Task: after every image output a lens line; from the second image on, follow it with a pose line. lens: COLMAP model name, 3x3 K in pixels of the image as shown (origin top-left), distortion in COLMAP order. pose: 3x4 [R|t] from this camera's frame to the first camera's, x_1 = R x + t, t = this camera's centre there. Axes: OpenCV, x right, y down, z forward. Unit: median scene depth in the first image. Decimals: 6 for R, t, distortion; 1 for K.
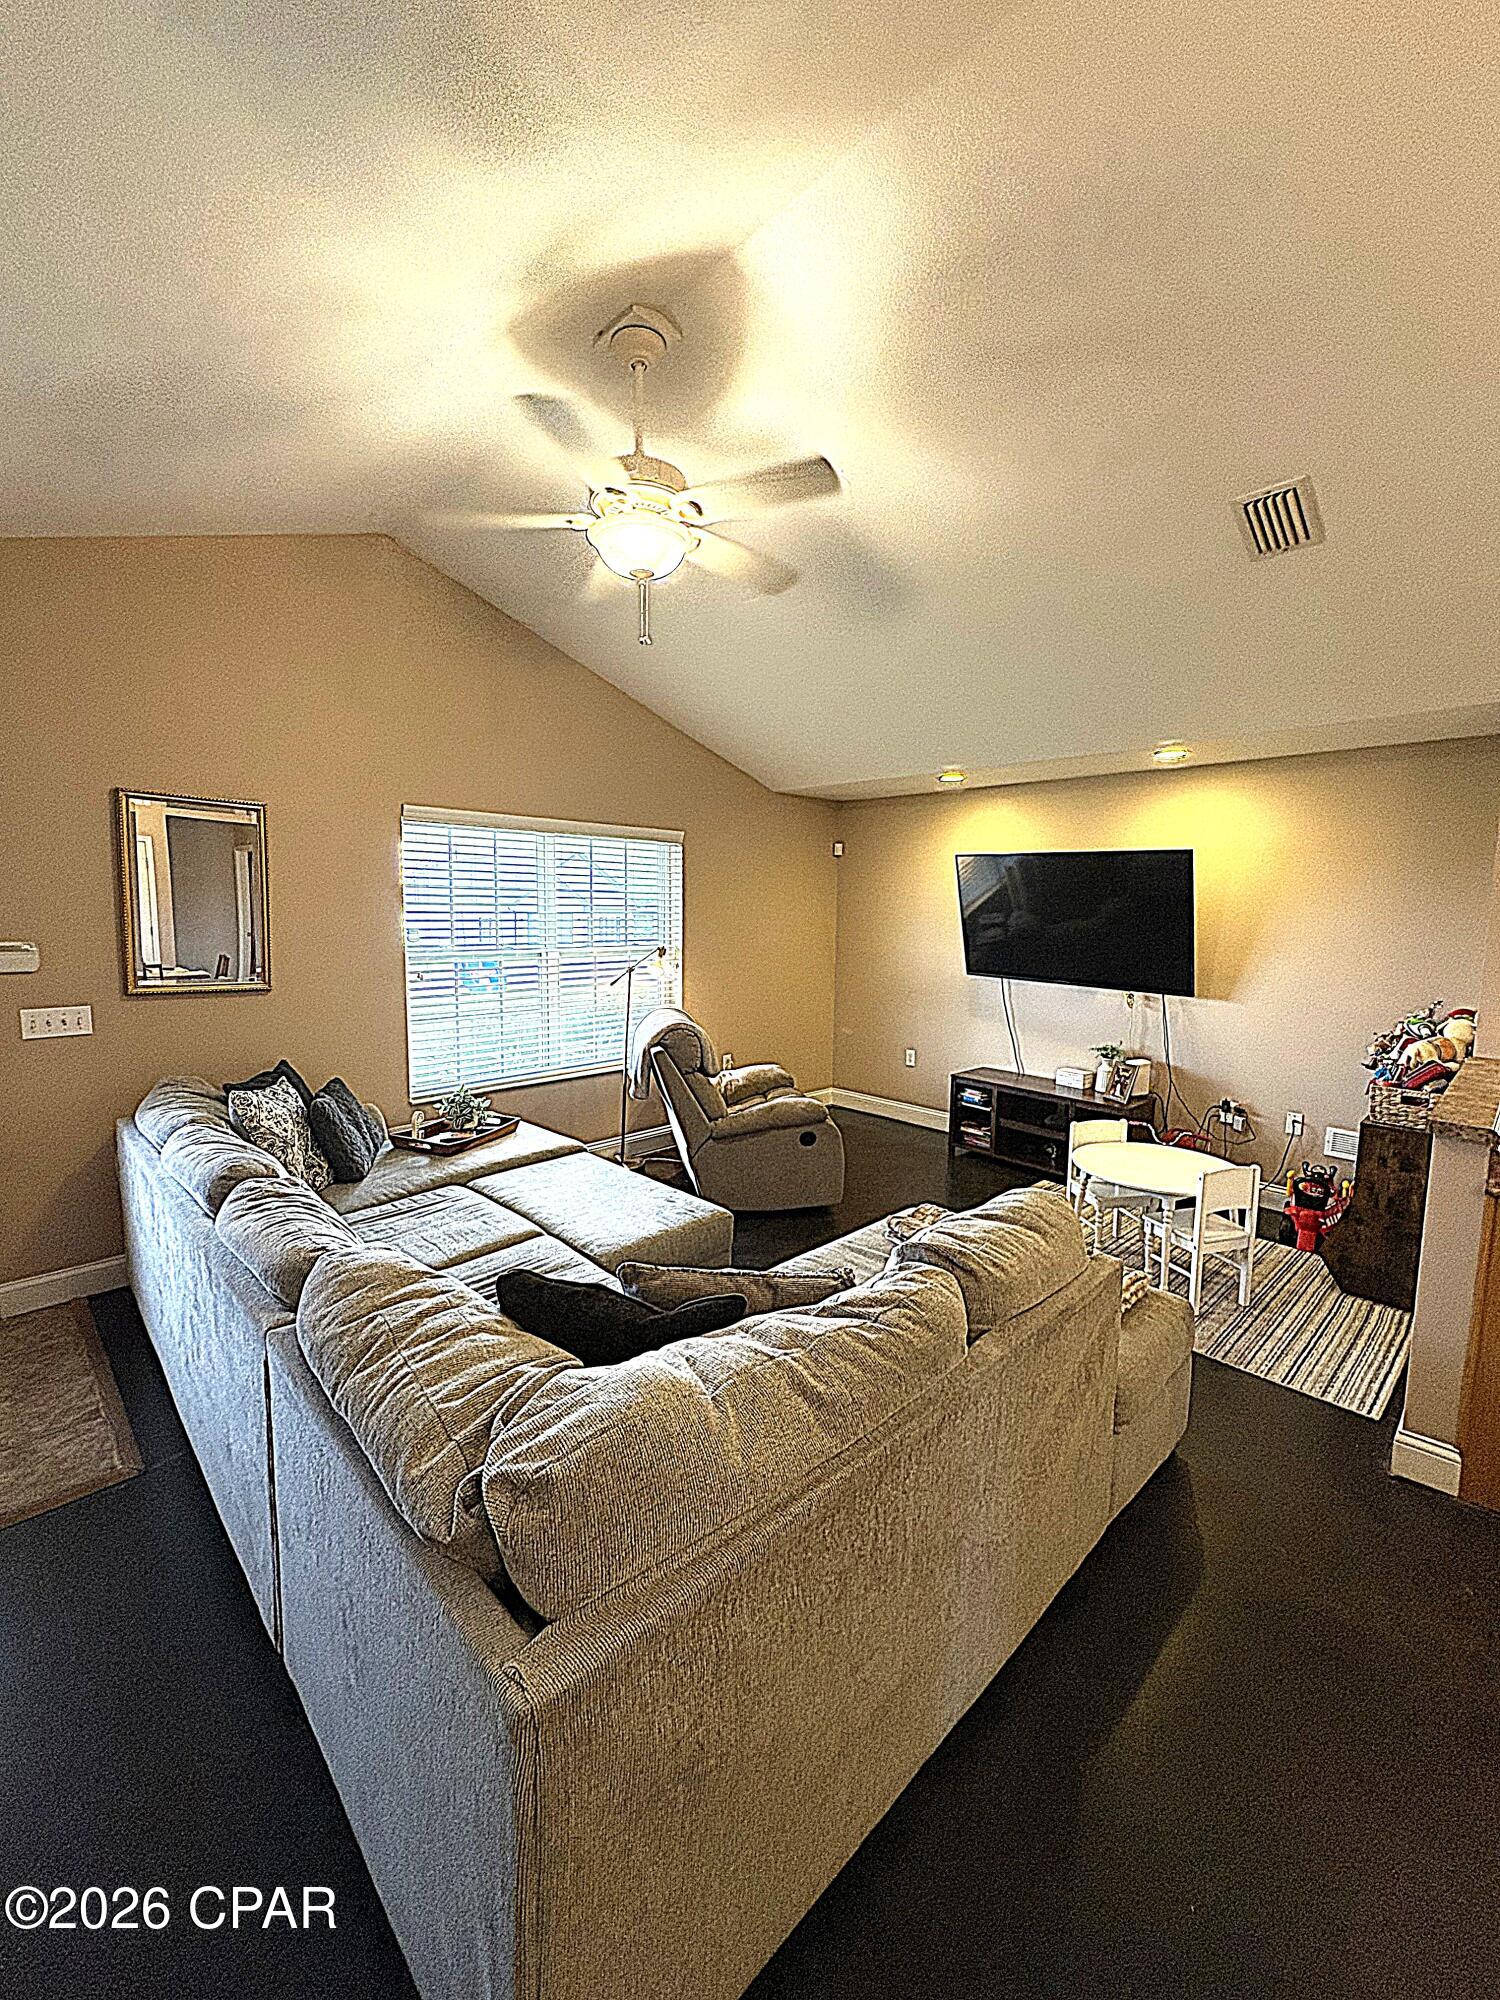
lens RADIAL K [[795.1, 0, 752.2], [0, 795.1, 997.4], [0, 0, 1]] dist [0.002553, 0.000158]
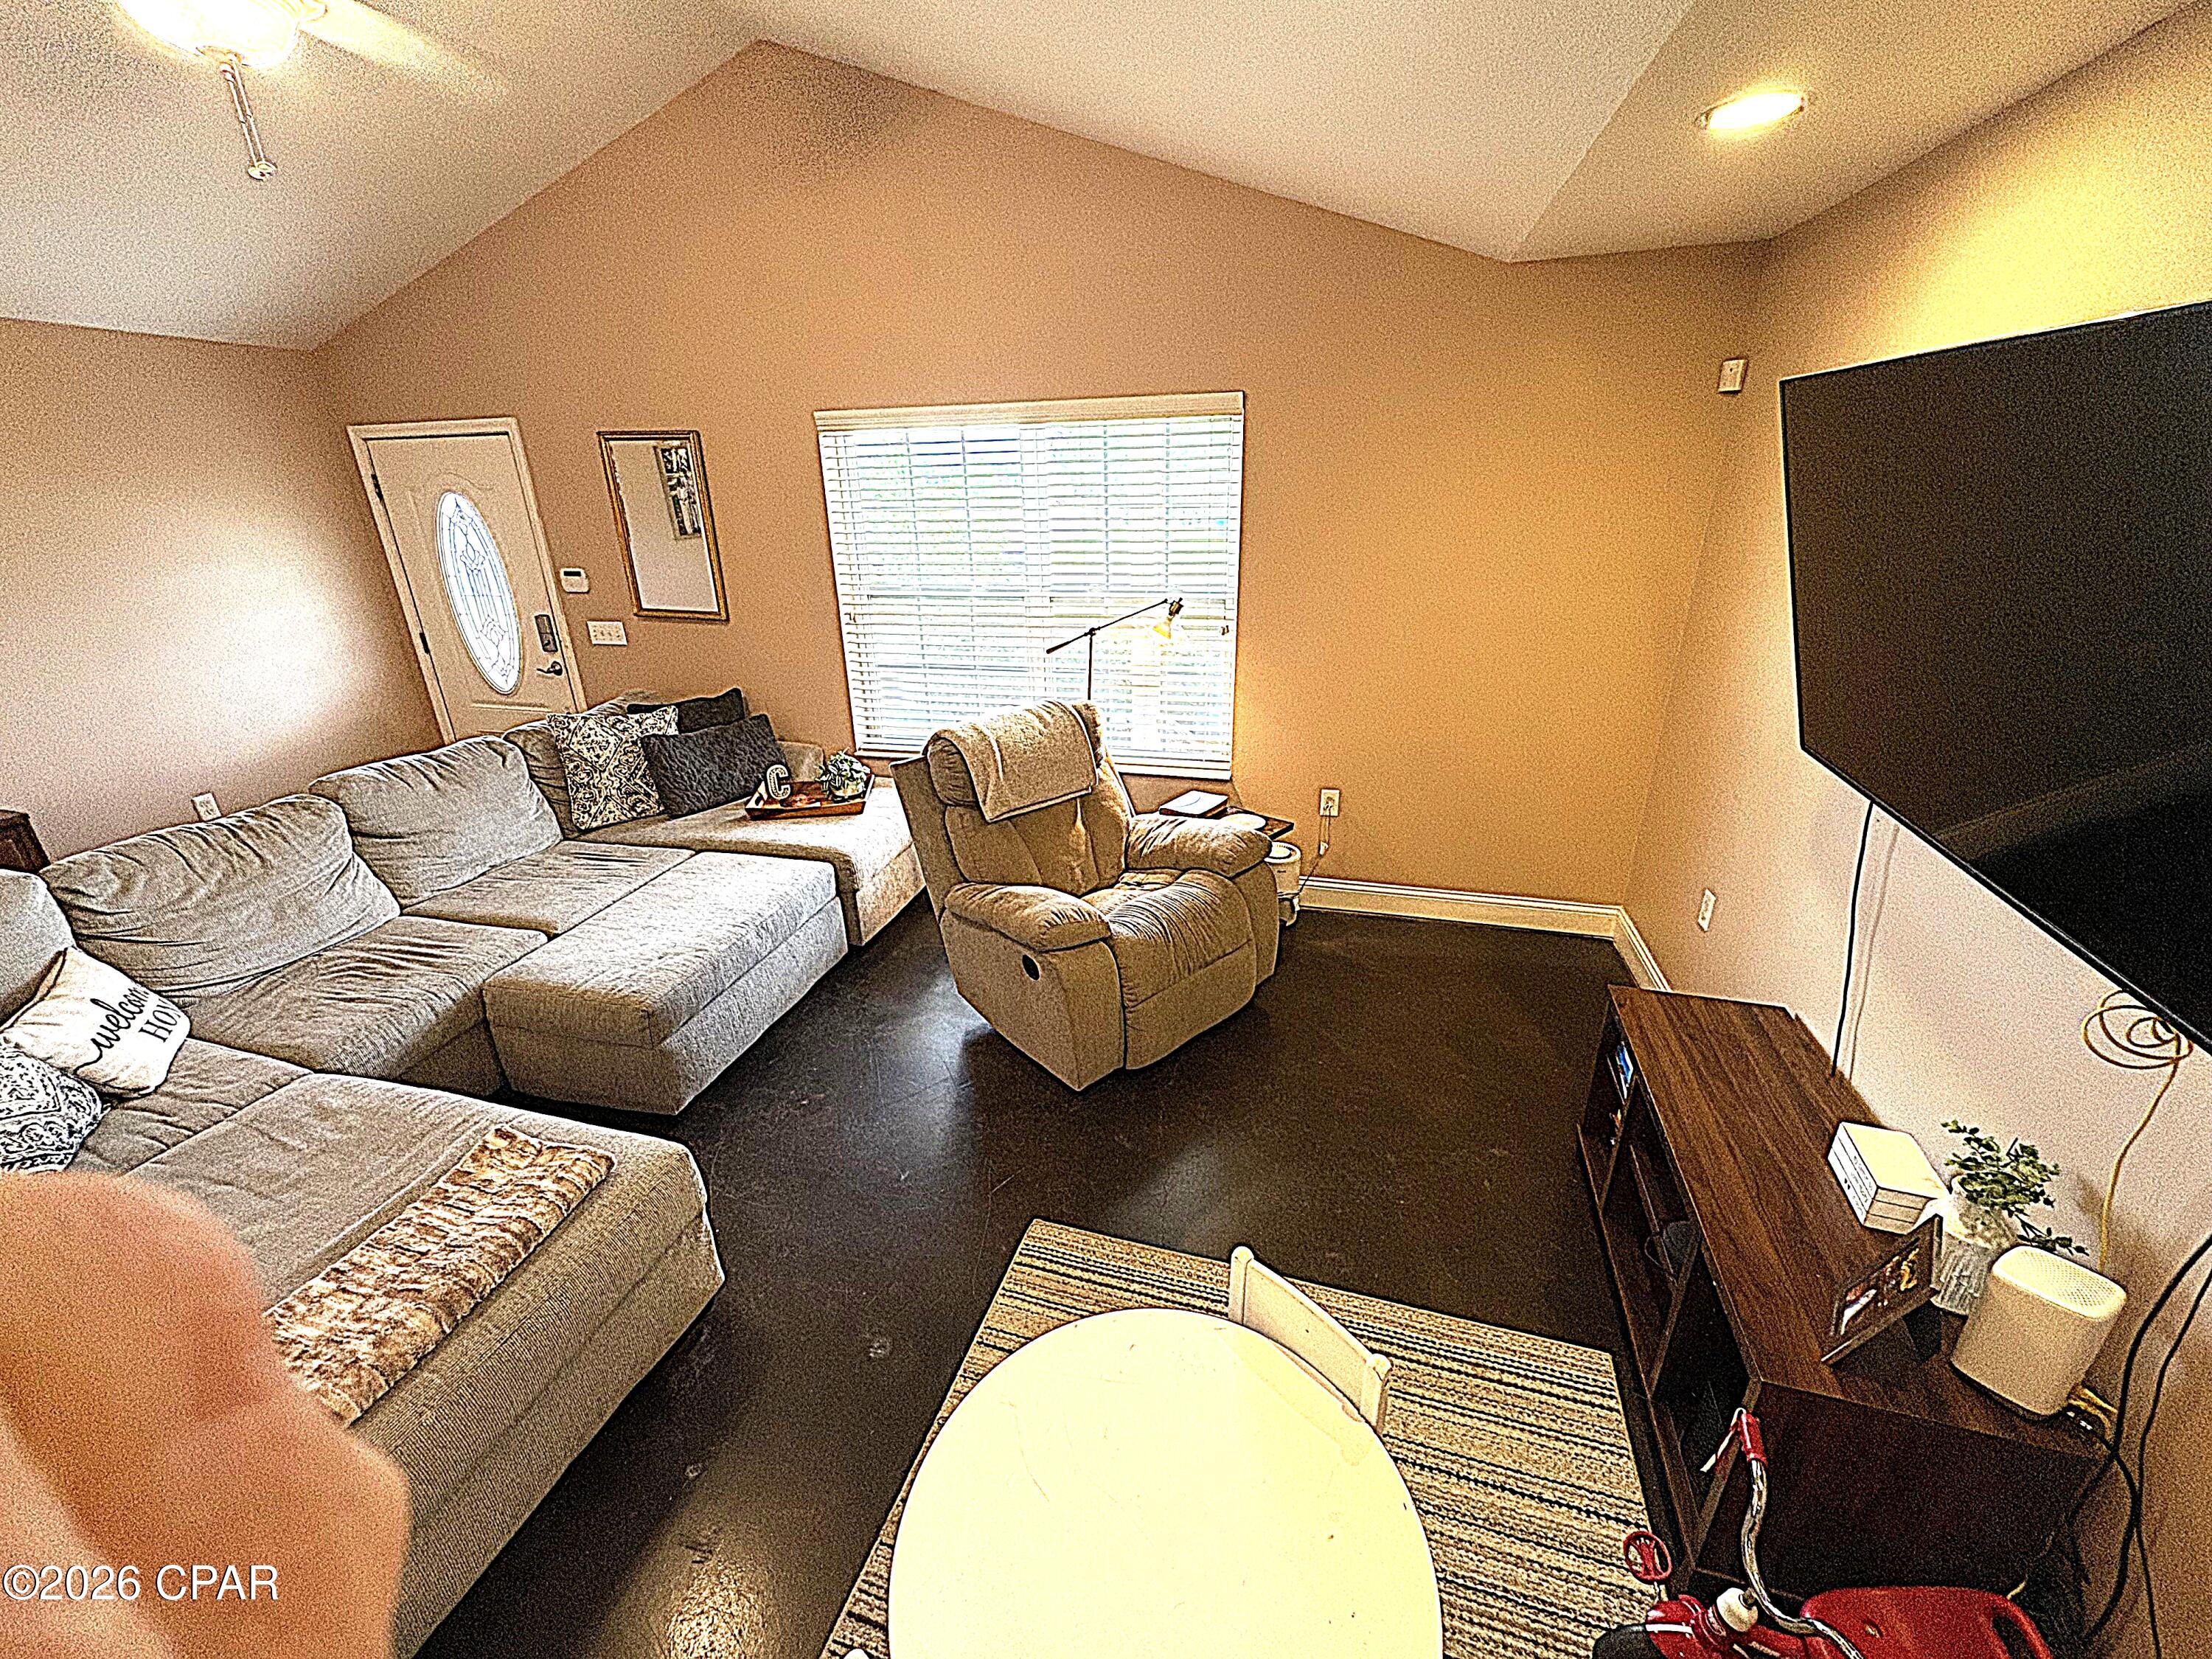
lens RADIAL K [[880.0, 0, 1104.6], [0, 880.0, 827.9], [0, 0, 1]] dist [0.000442, 0.000296]
pose [[0.493896, 0.299862, -0.816180, 0.600654], [-0.072205, 0.949556, 0.305170, -0.124562], [0.866518, -0.091790, 0.490634, 0.738290]]
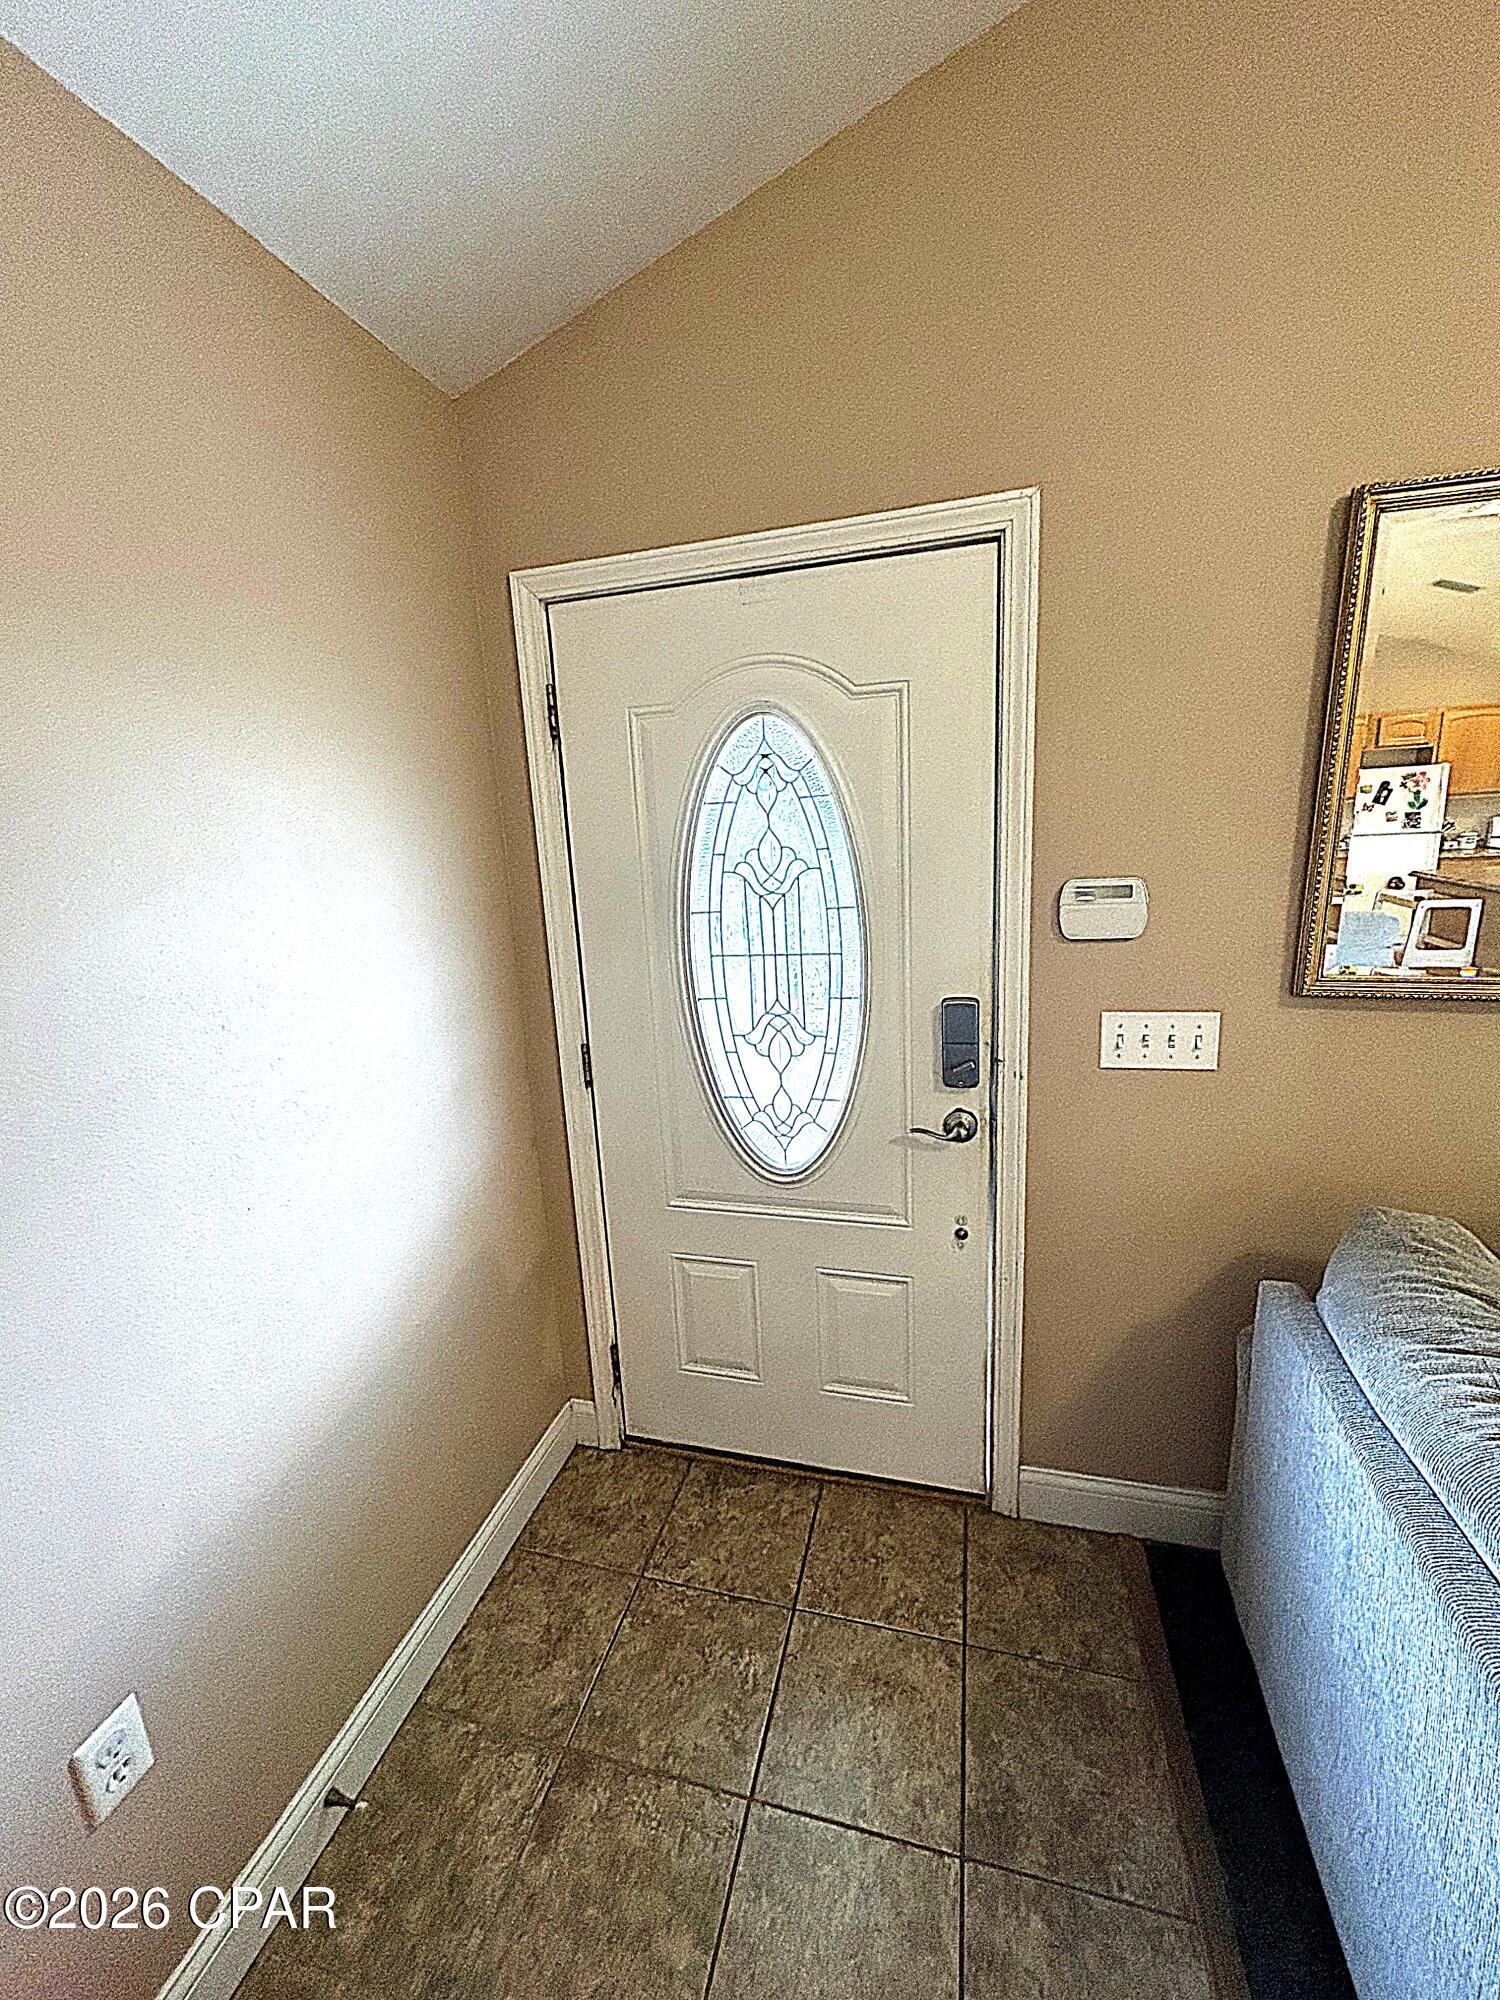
lens RADIAL K [[795.1, 0, 752.2], [0, 795.1, 997.4], [0, 0, 1]] dist [0.002553, 0.000158]
pose [[0.499995, 0.136463, -0.855209, -0.440395], [-0.039161, 0.990060, 0.135085, -0.040063], [0.865142, -0.034051, 0.500369, 0.405665]]
